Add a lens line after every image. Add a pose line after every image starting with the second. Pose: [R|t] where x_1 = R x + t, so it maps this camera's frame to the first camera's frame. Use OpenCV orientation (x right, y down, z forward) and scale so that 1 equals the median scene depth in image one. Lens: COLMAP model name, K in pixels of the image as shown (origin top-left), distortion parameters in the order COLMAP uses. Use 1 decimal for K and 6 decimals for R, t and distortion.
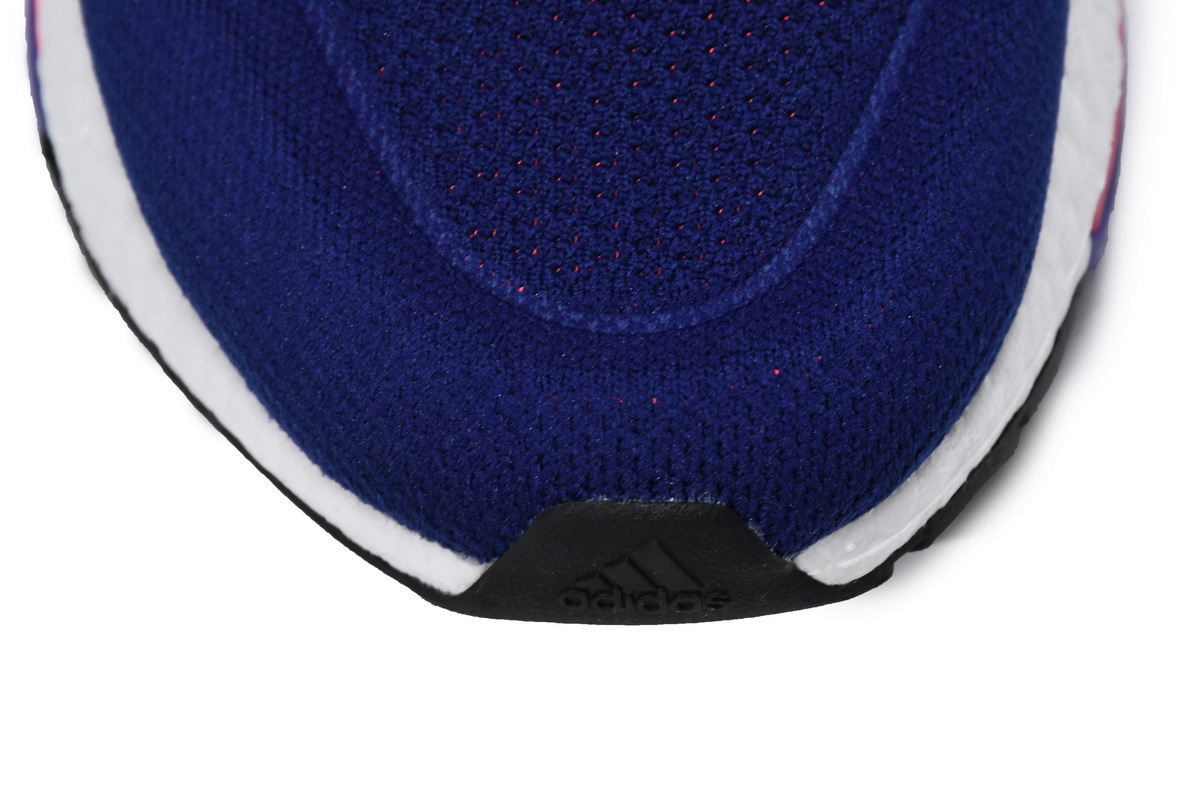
lens RADIAL K [[7337.9, 0, 599.0], [0, 7337.9, 396.4], [0, 0, 1]] dist [0.442519, 0.000000]
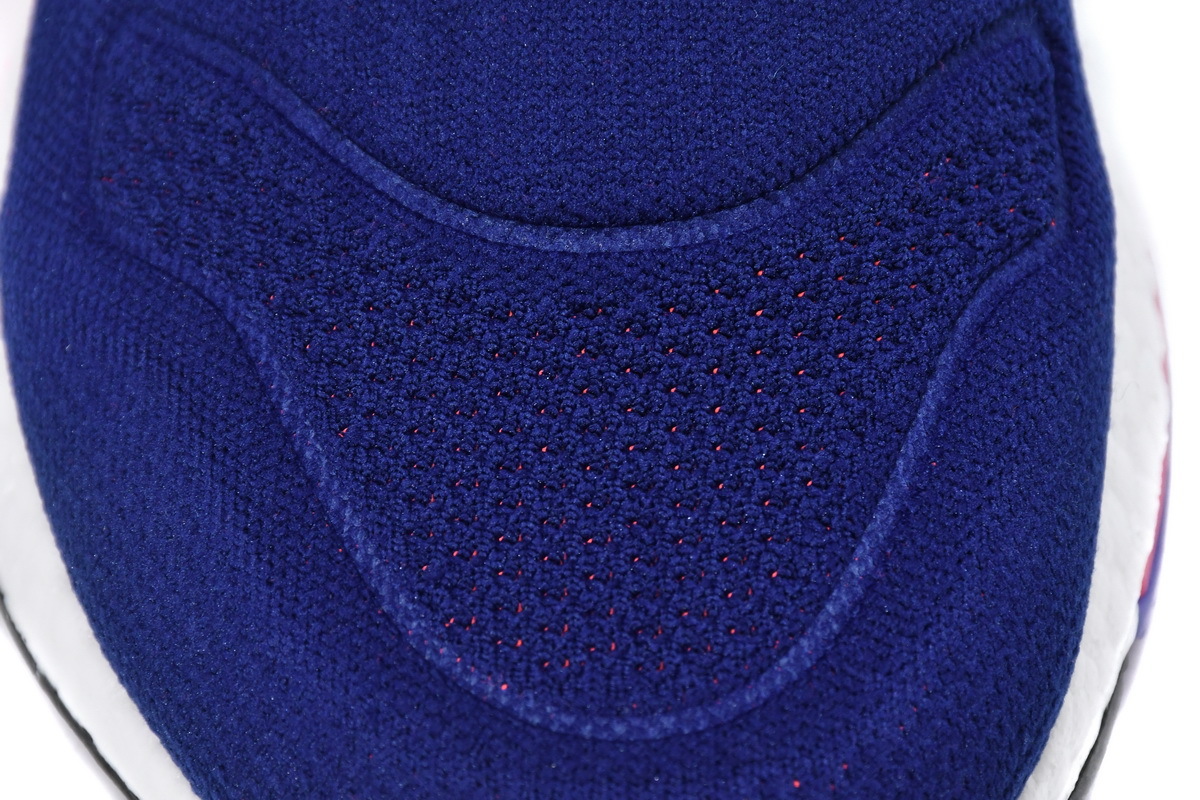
lens RADIAL K [[7337.9, 0, 600.5], [0, 7337.9, 402.8], [0, 0, 1]] dist [0.442519, 0.000000]
pose [[0.999963, -0.003316, 0.007881, -0.005724], [0.003525, 0.999638, -0.026671, -0.024488], [-0.007790, 0.026698, 0.999613, 0.116727]]
